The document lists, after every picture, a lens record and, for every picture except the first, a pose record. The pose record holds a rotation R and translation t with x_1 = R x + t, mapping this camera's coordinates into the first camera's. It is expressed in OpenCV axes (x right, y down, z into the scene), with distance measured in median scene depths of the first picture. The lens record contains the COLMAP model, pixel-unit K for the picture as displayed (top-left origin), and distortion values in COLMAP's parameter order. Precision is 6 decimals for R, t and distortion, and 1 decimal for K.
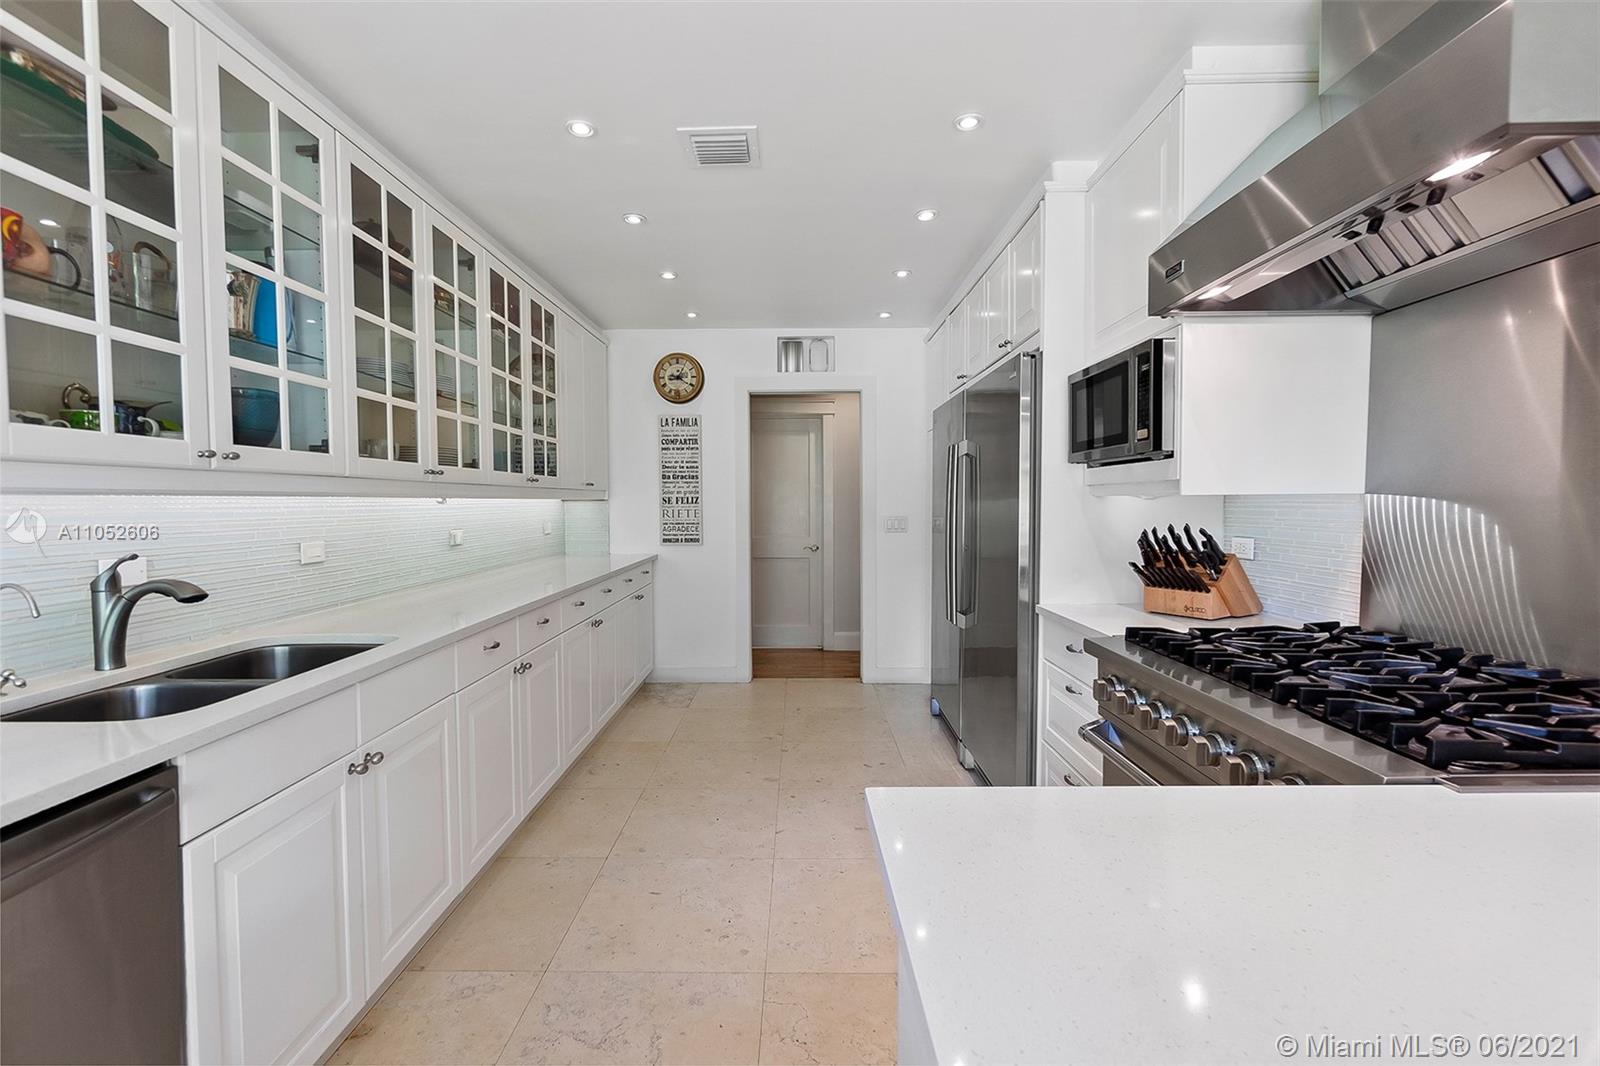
lens RADIAL K [[692.1, 0, 793.9], [0, 692.1, 533.2], [0, 0, 1]] dist [-0.003346, -0.000102]
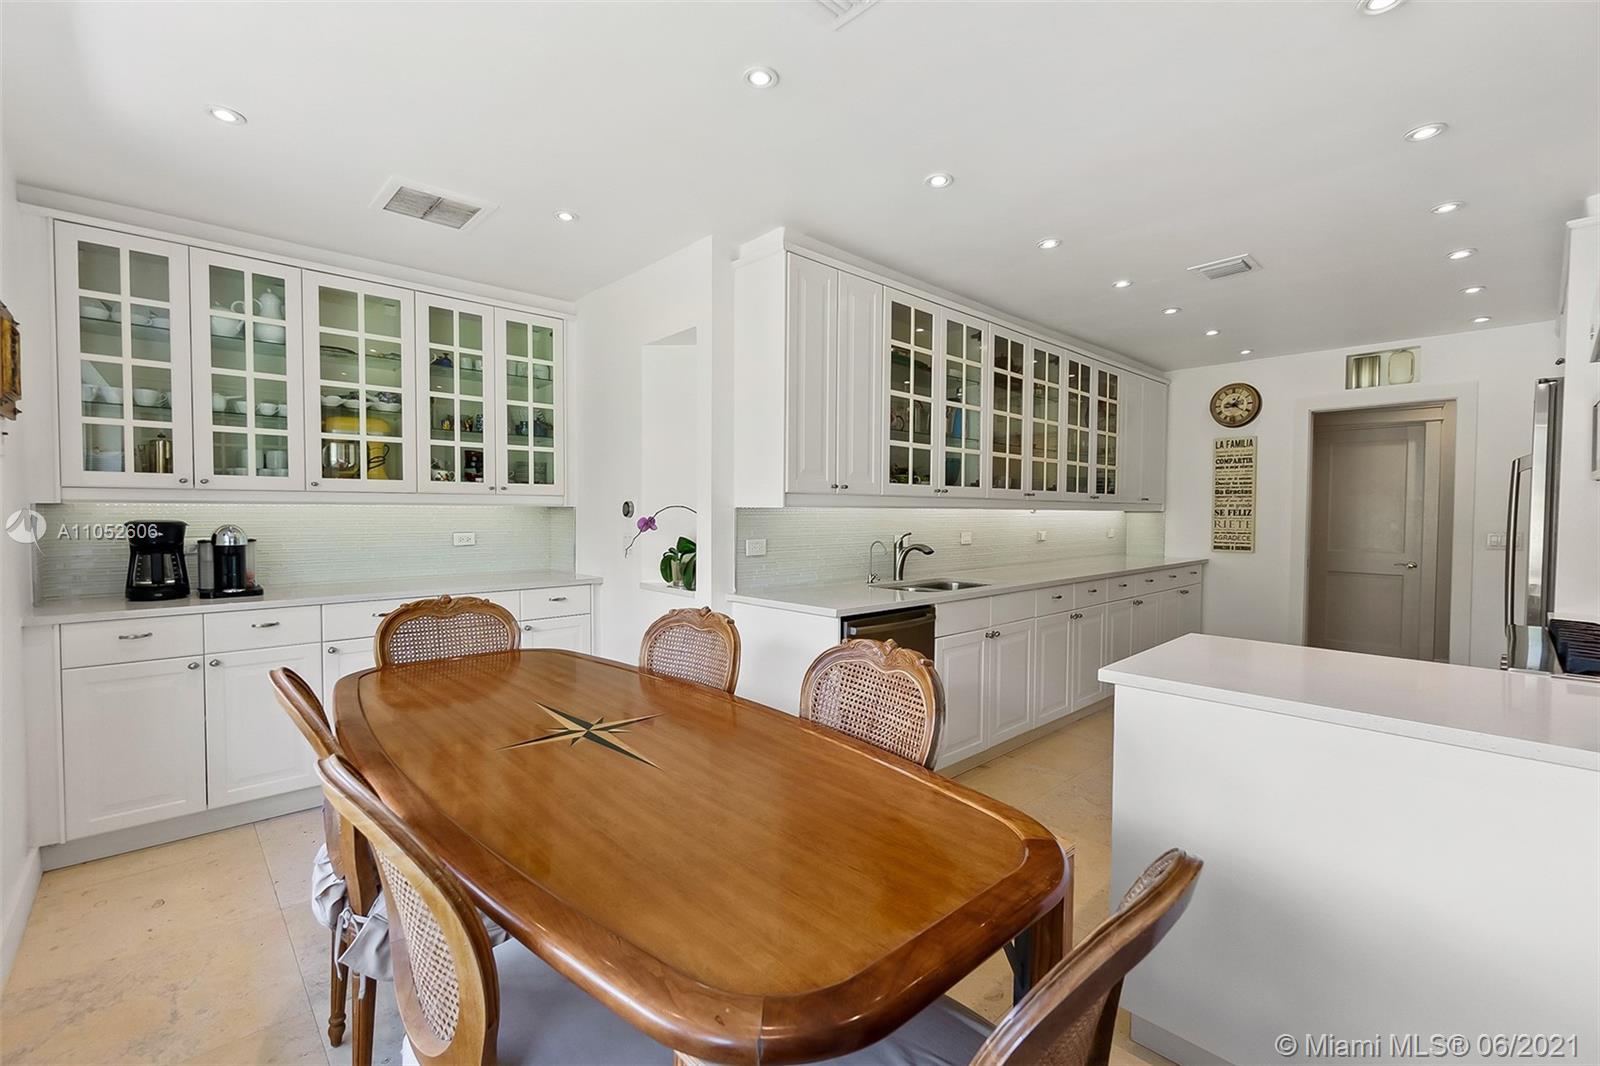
lens RADIAL K [[692.1, 0, 793.9], [0, 692.1, 533.2], [0, 0, 1]] dist [-0.003346, -0.000102]
pose [[0.690202, 0.029922, -0.722998, 0.253569], [-0.041328, 0.999144, 0.001897, 0.022147], [0.722436, 0.028571, 0.690848, -0.479058]]
